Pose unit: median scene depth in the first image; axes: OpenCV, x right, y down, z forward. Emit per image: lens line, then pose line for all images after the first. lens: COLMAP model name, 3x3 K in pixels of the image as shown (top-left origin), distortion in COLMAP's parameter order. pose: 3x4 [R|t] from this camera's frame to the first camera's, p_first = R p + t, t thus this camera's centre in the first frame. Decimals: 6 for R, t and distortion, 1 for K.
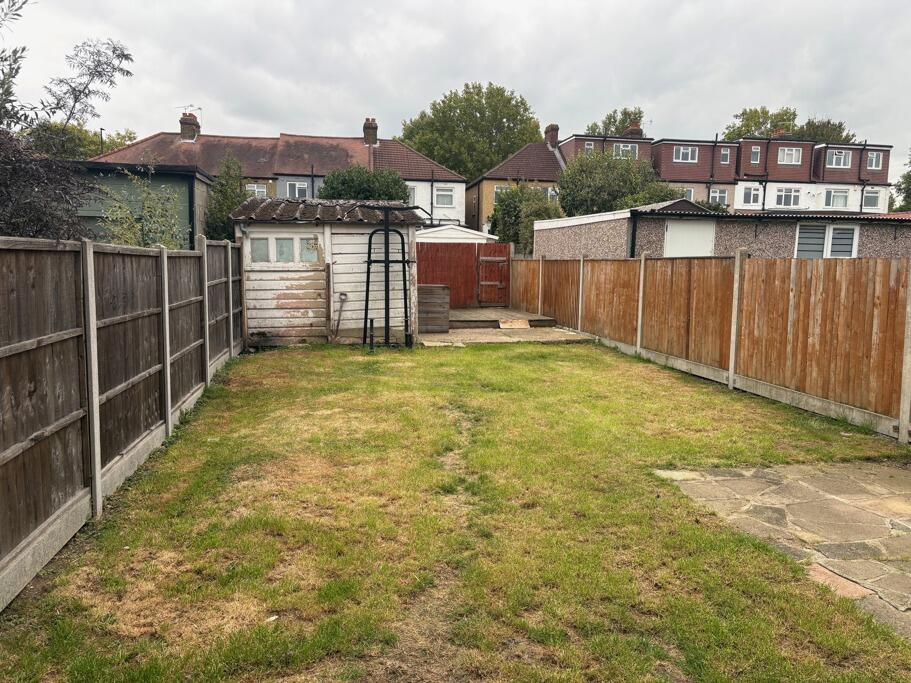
lens RADIAL K [[739.7, 0, 455.5], [0, 739.7, 341.5], [0, 0, 1]] dist [0.007888, 0.000266]
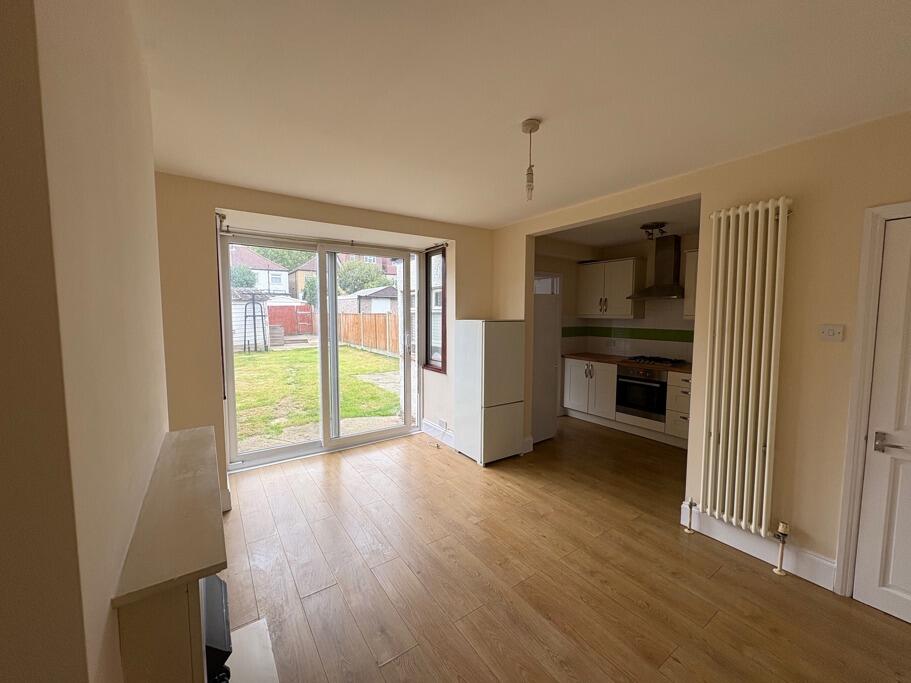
lens RADIAL K [[364.4, 0, 455.7], [0, 364.4, 342.0], [0, 0, 1]] dist [0.000075, 0.000014]
pose [[0.905034, -0.046385, 0.422802, -0.006099], [0.056368, 0.998348, -0.011131, 0.024012], [-0.421588, 0.033906, 0.906154, -0.318459]]
